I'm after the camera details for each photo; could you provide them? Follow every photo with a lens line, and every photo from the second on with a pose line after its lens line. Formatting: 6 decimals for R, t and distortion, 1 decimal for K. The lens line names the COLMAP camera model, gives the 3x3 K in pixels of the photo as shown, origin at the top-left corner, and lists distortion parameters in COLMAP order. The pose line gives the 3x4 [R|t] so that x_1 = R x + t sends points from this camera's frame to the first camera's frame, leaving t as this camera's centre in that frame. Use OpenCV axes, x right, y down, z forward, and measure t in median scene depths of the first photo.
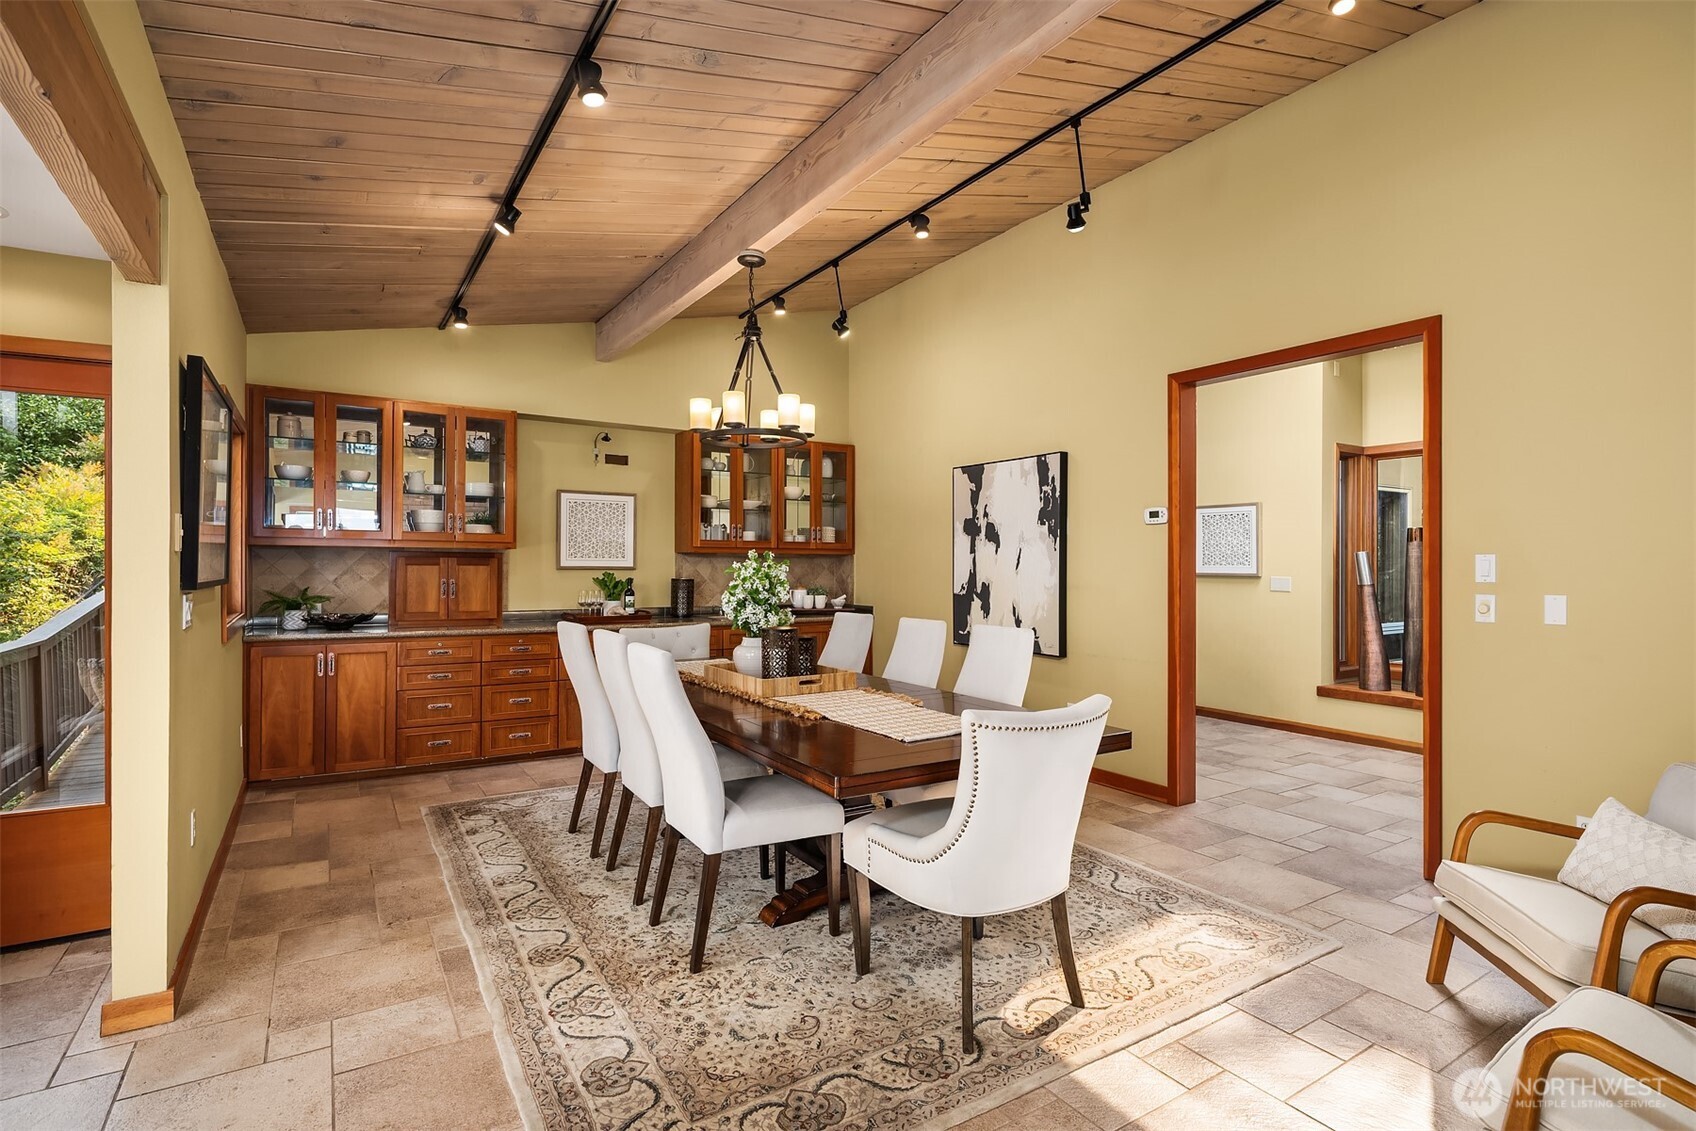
lens RADIAL K [[824.9, 0, 858.4], [0, 824.9, 558.4], [0, 0, 1]] dist [0.002886, 0.000046]
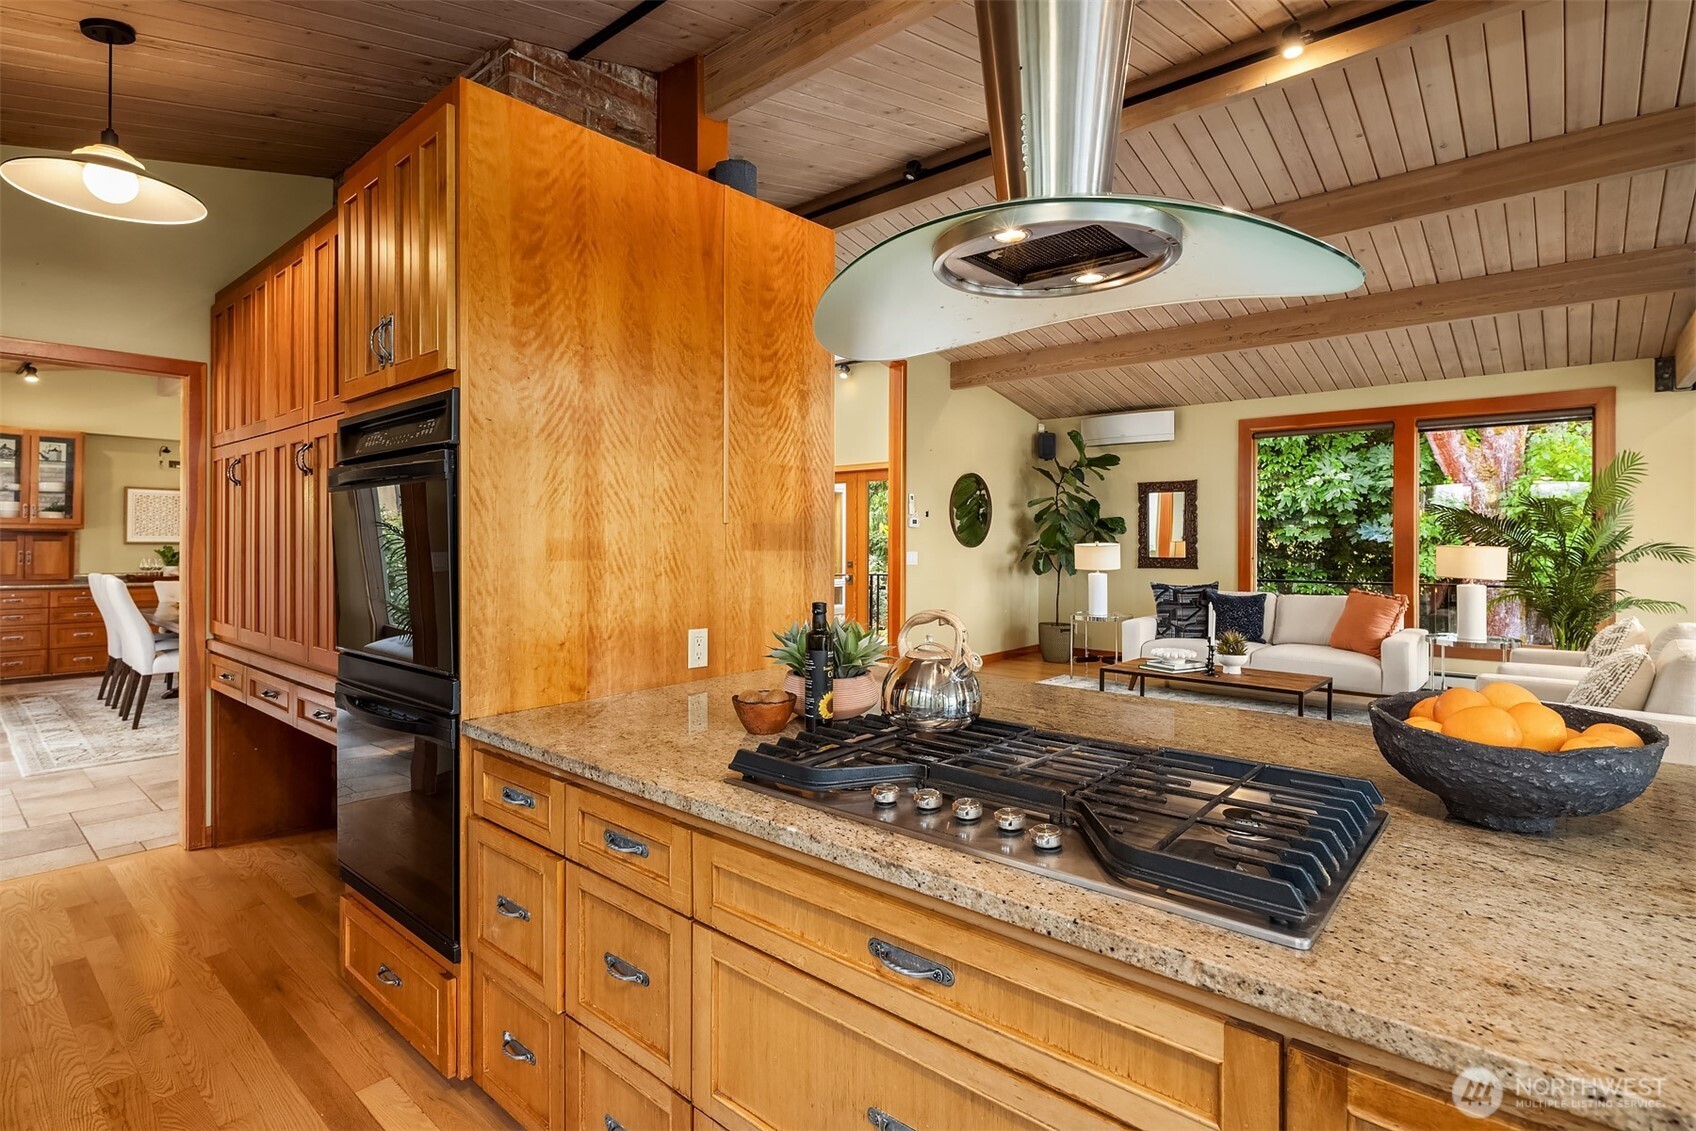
lens RADIAL K [[824.9, 0, 858.4], [0, 824.9, 558.4], [0, 0, 1]] dist [0.002886, 0.000046]
pose [[0.962183, -0.005903, 0.272341, 0.445796], [-0.000930, 0.999688, 0.024955, 0.001364], [-0.272404, -0.024264, 0.961877, -0.680707]]
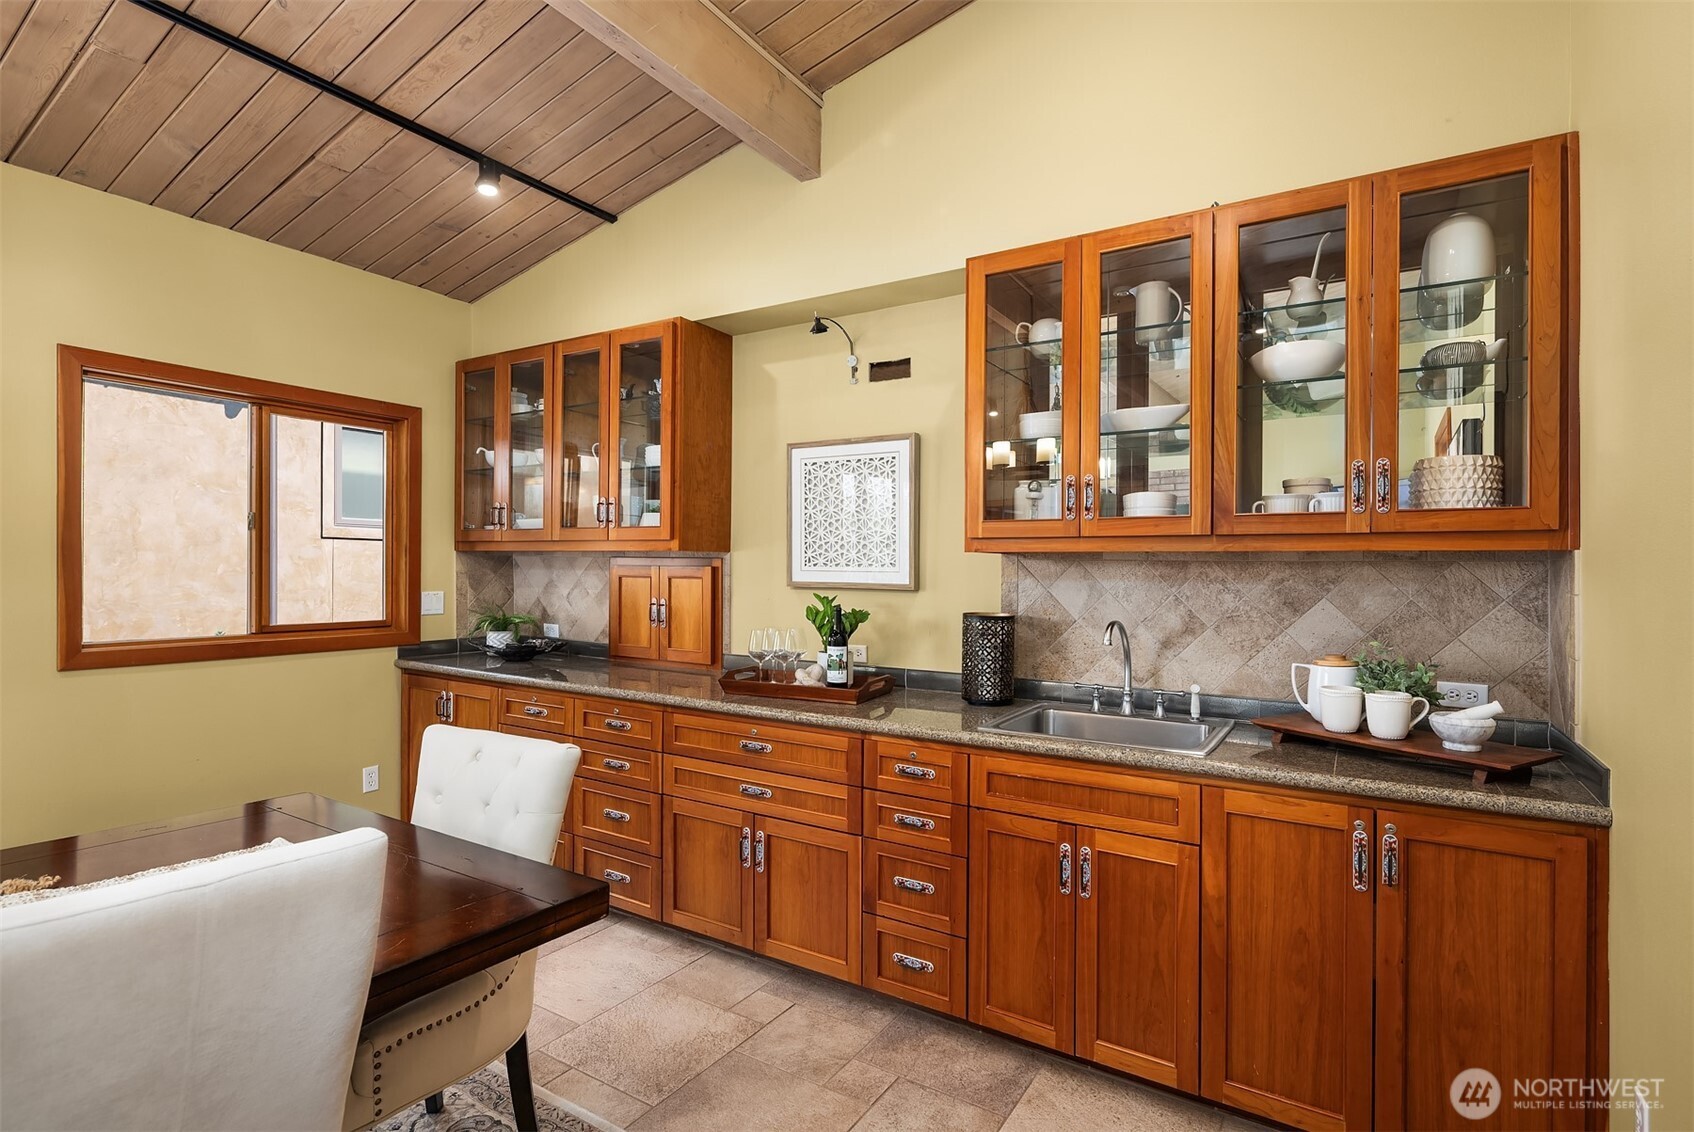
lens RADIAL K [[823.9, 0, 857.4], [0, 823.9, 558.9], [0, 0, 1]] dist [0.002886, 0.000046]
pose [[0.425950, -0.010594, -0.904685, 0.157273], [-0.000314, 0.999930, -0.011858, 0.001048], [0.904747, 0.005335, 0.425917, 0.810952]]
